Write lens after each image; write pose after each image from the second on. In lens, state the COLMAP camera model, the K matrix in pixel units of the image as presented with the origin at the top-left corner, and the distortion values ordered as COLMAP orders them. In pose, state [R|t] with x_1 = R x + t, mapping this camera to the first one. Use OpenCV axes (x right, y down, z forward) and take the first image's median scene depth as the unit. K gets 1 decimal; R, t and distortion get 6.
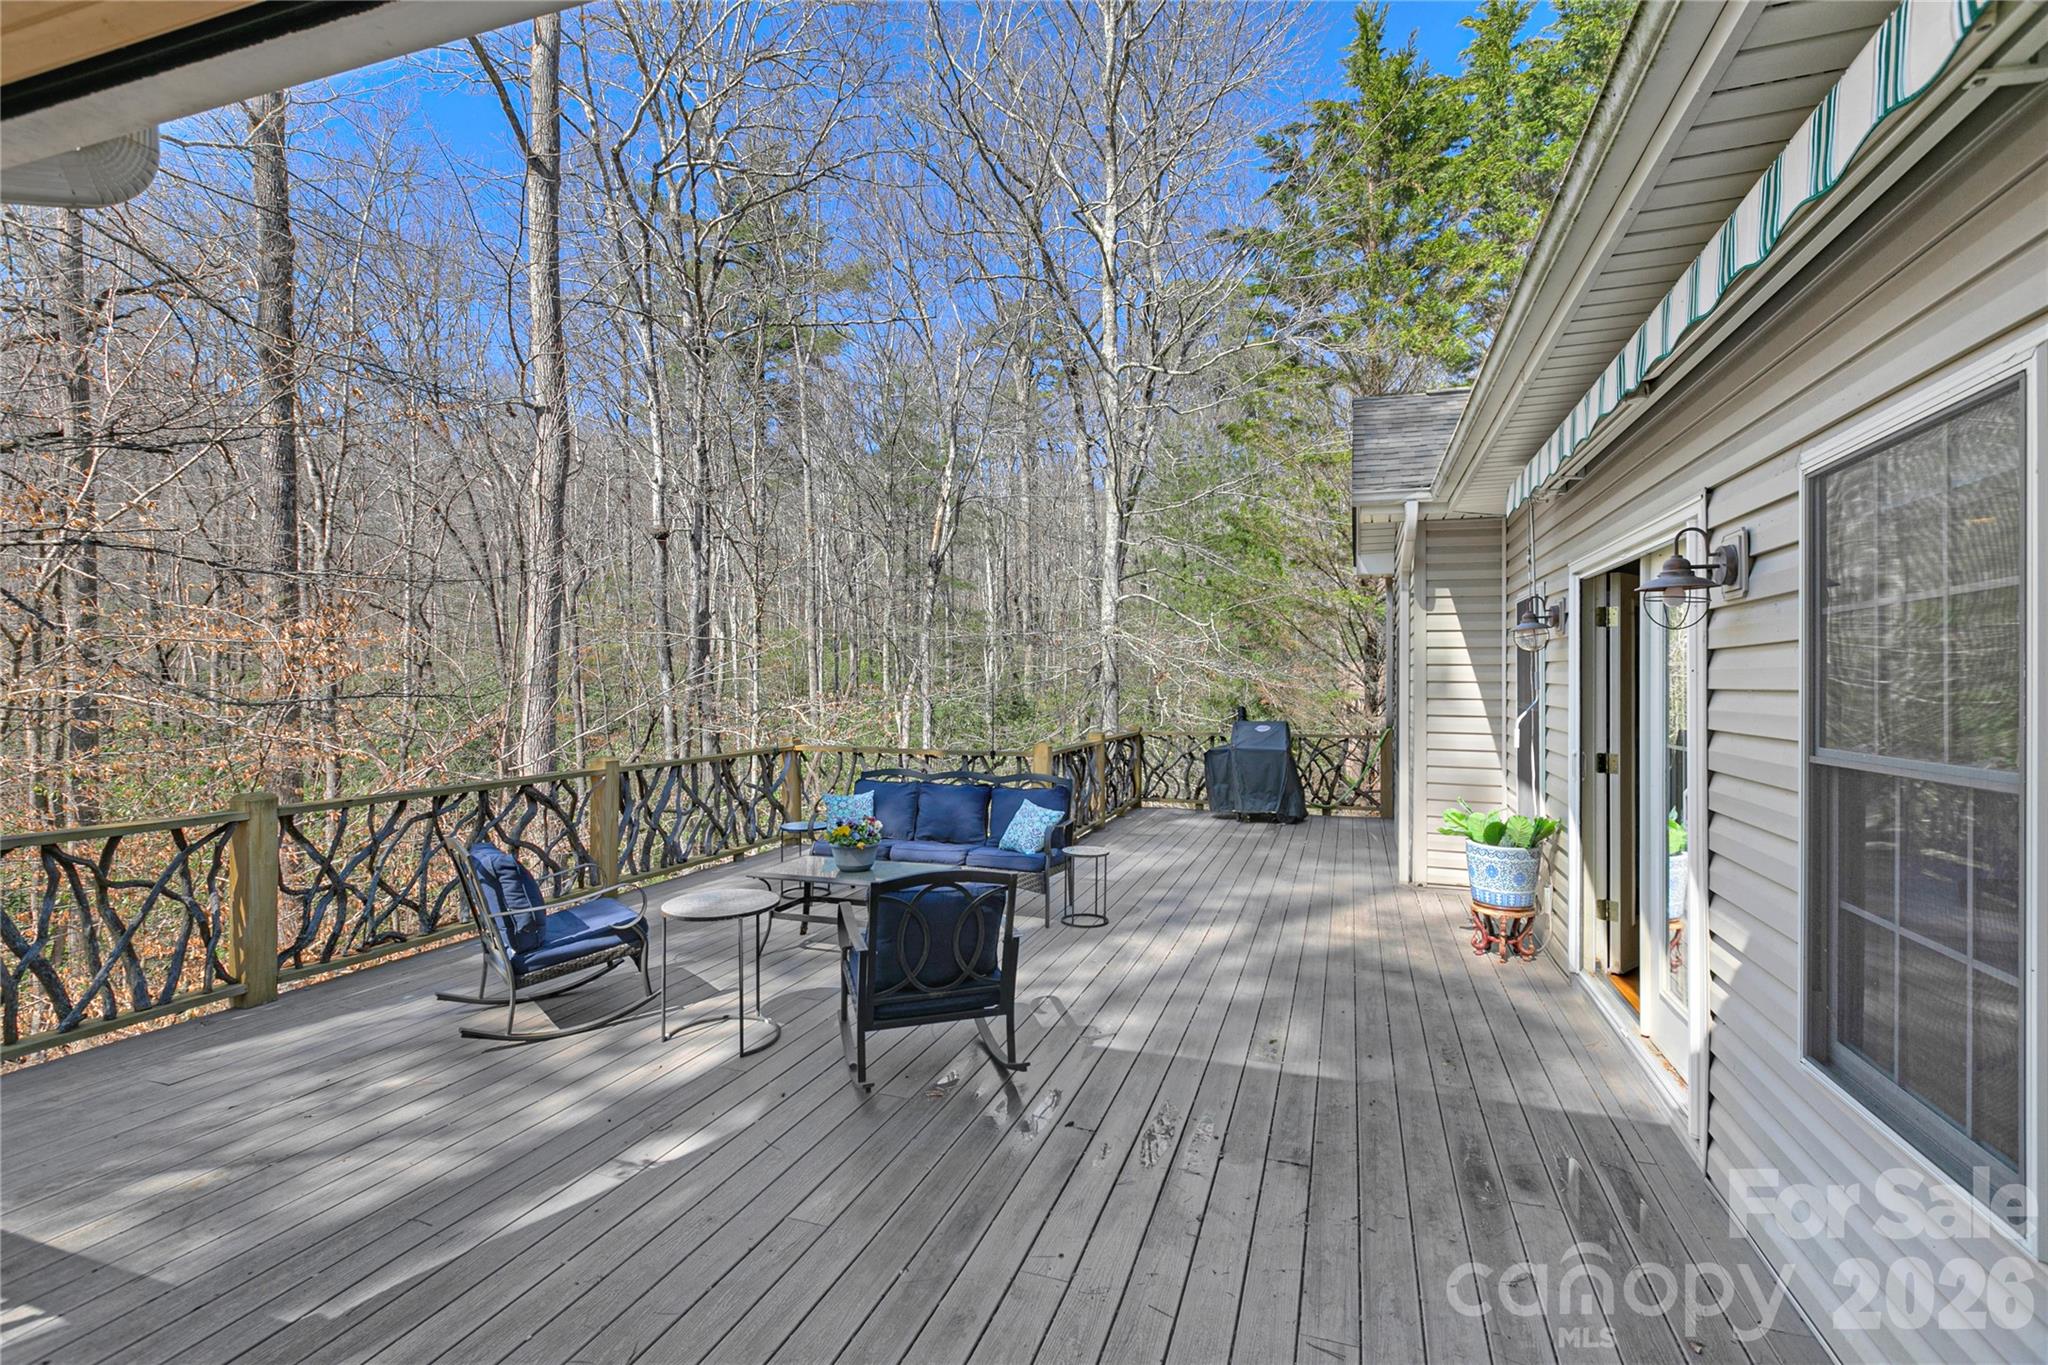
lens RADIAL K [[942.4, 0, 1021.5], [0, 942.4, 682.7], [0, 0, 1]] dist [0.013077, -0.004083]
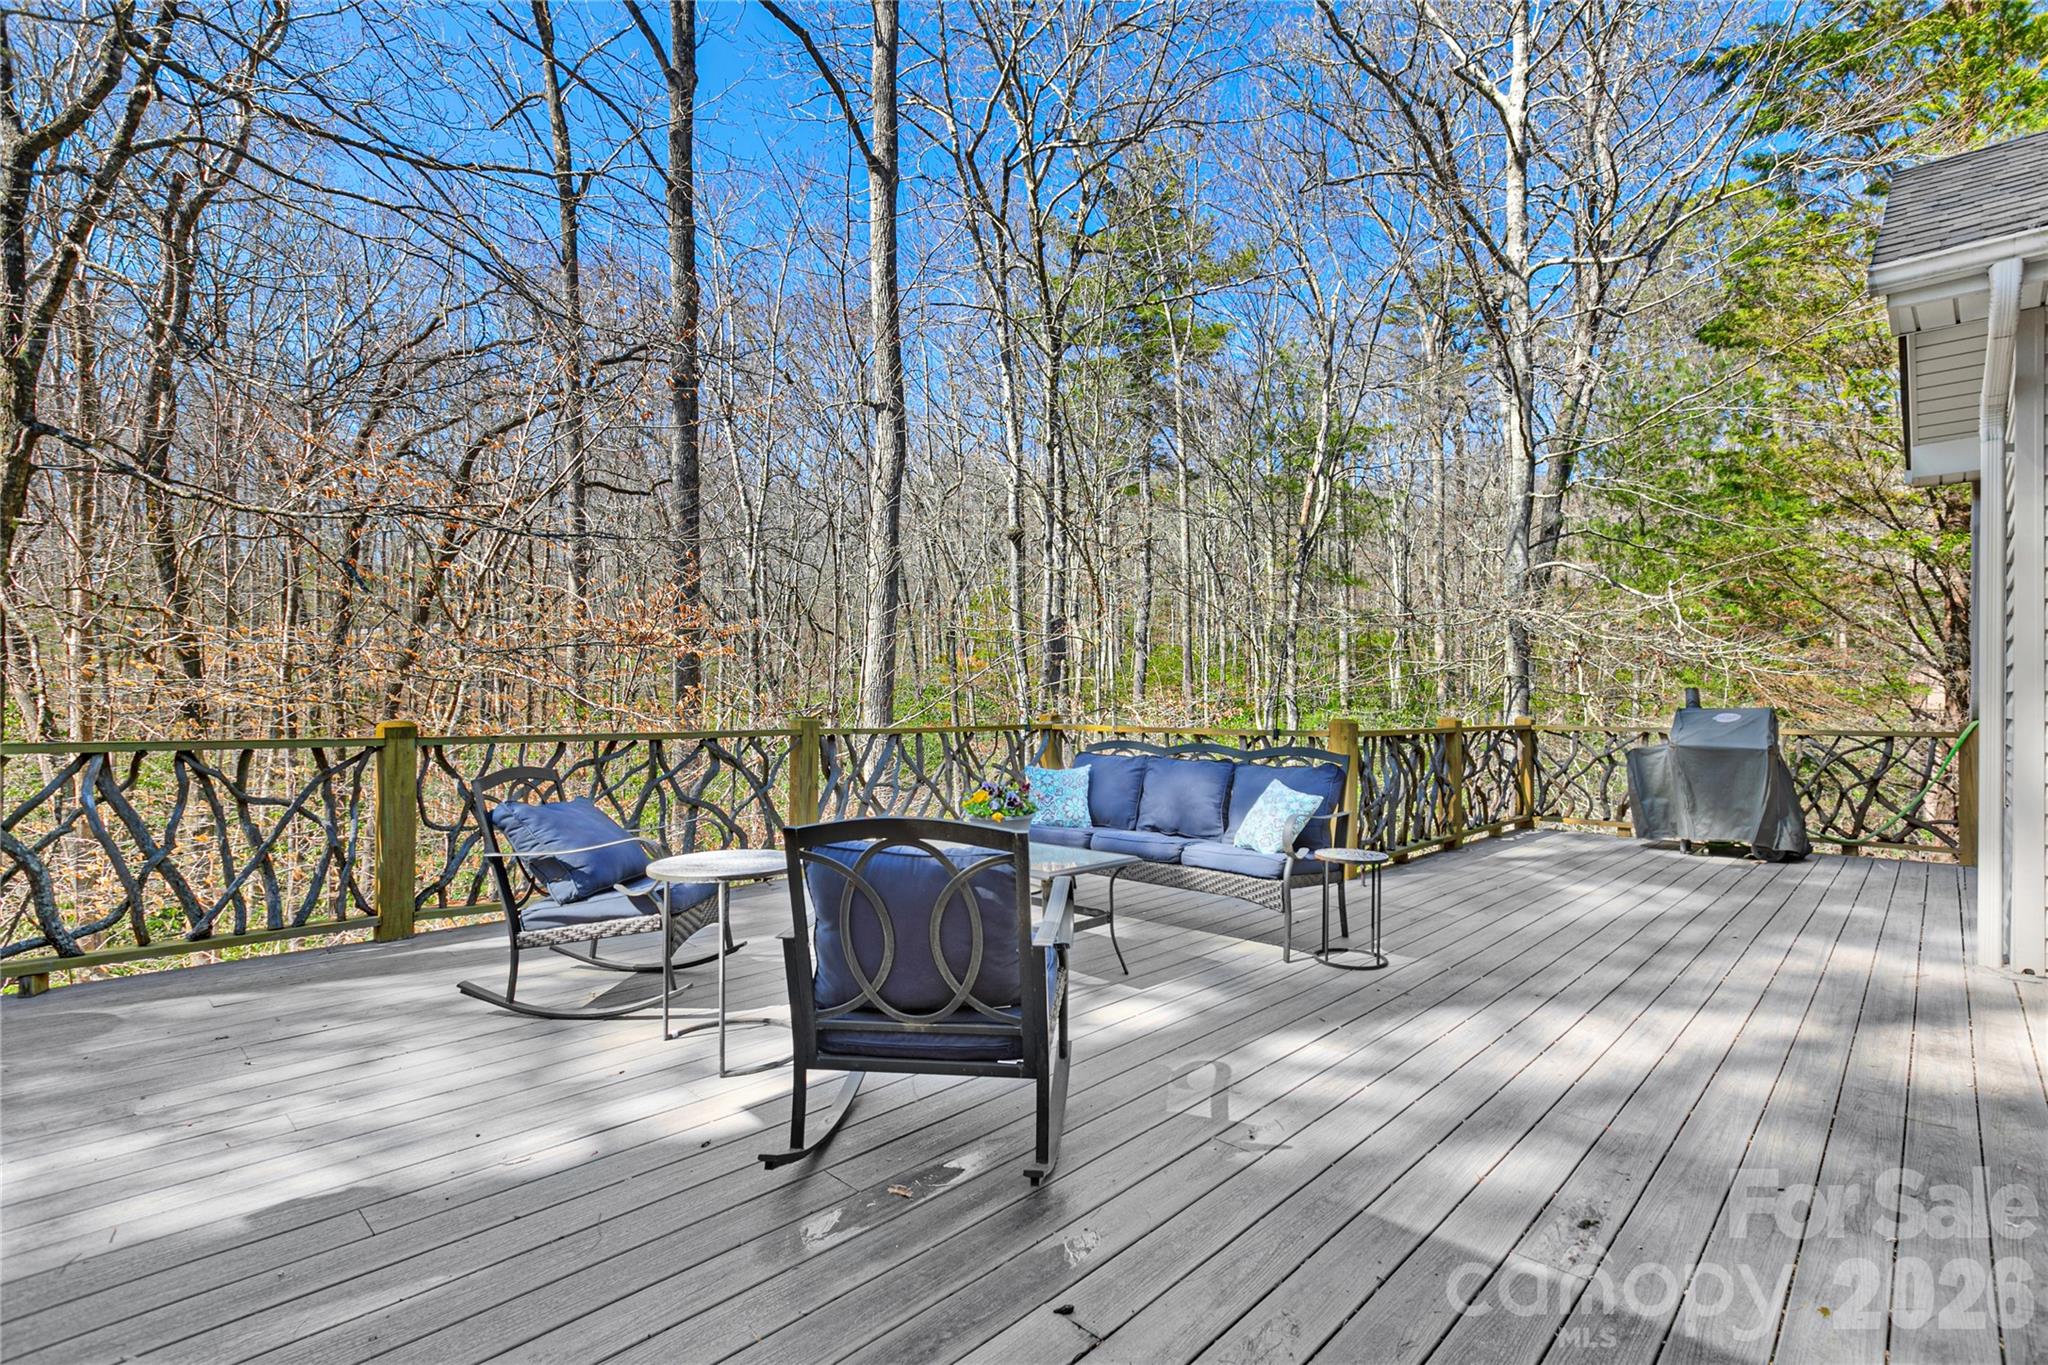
lens RADIAL K [[942.4, 0, 1047.0], [0, 942.4, 706.8], [0, 0, 1]] dist [0.013077, -0.004083]
pose [[0.911174, 0.003996, -0.412003, 0.133966], [-0.007811, 0.999941, -0.007576, 0.072217], [0.411948, 0.010121, 0.911151, 0.269721]]
